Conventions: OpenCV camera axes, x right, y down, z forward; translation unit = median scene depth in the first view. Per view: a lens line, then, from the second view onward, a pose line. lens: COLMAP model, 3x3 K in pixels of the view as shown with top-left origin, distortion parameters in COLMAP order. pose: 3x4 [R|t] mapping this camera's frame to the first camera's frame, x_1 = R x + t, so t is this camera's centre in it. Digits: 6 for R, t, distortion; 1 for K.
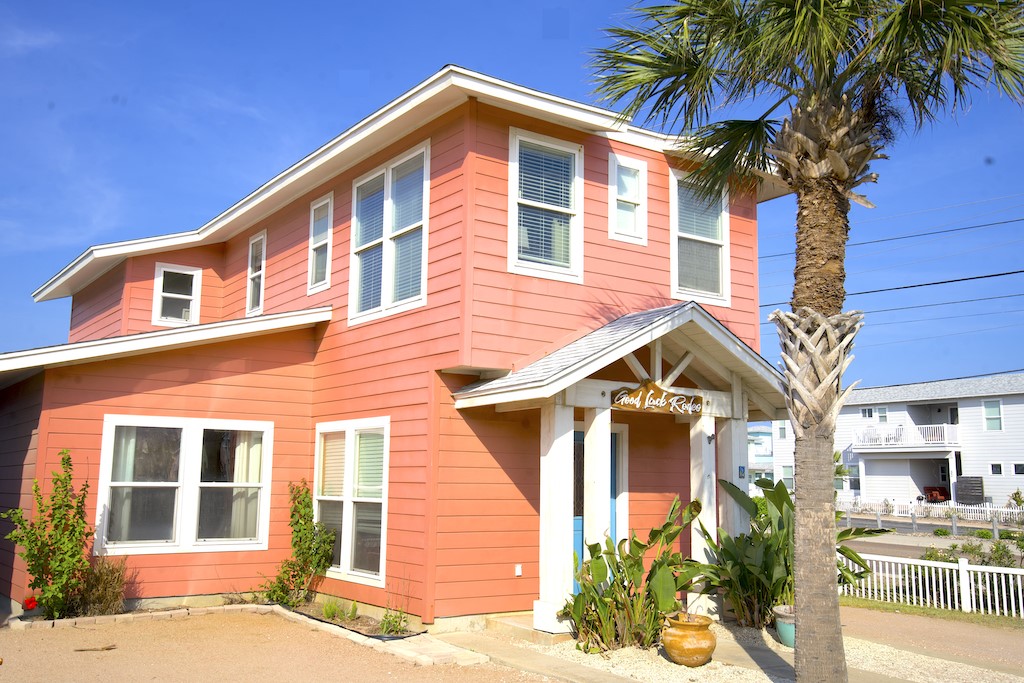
lens RADIAL K [[997.4, 0, 512.8], [0, 997.4, 339.0], [0, 0, 1]] dist [0.010531, 0.000000]
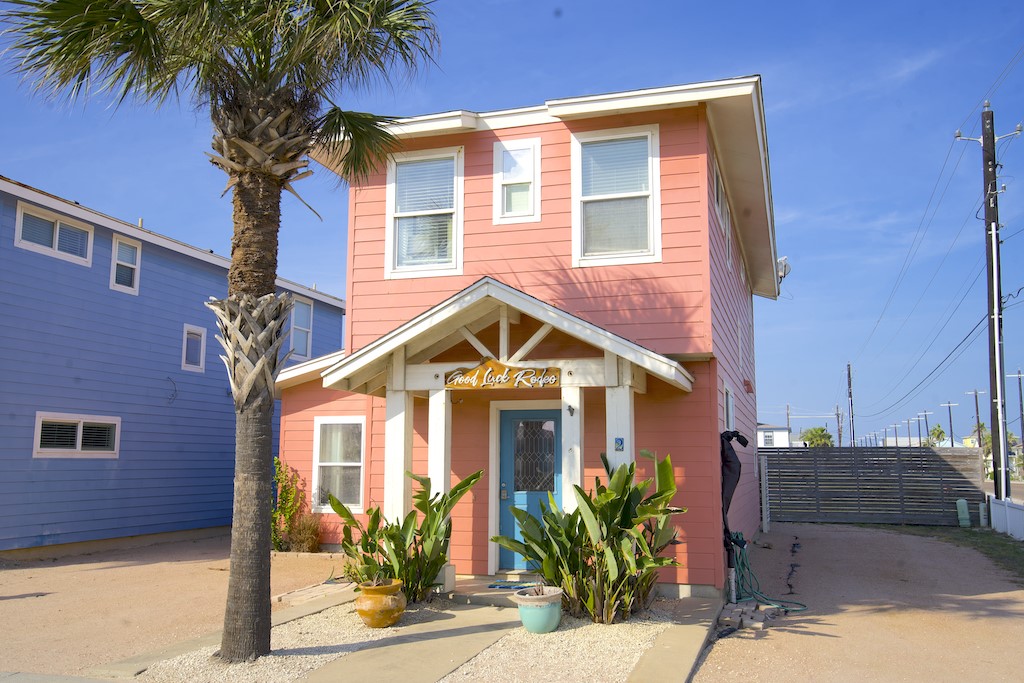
lens RADIAL K [[894.0, 0, 512.1], [0, 894.0, 342.5], [0, 0, 1]] dist [0.005473, 0.001283]
pose [[0.609780, -0.116377, -0.783980, 0.838620], [0.122238, 0.991135, -0.052051, 0.073292], [0.783088, -0.064093, 0.618600, 0.434017]]
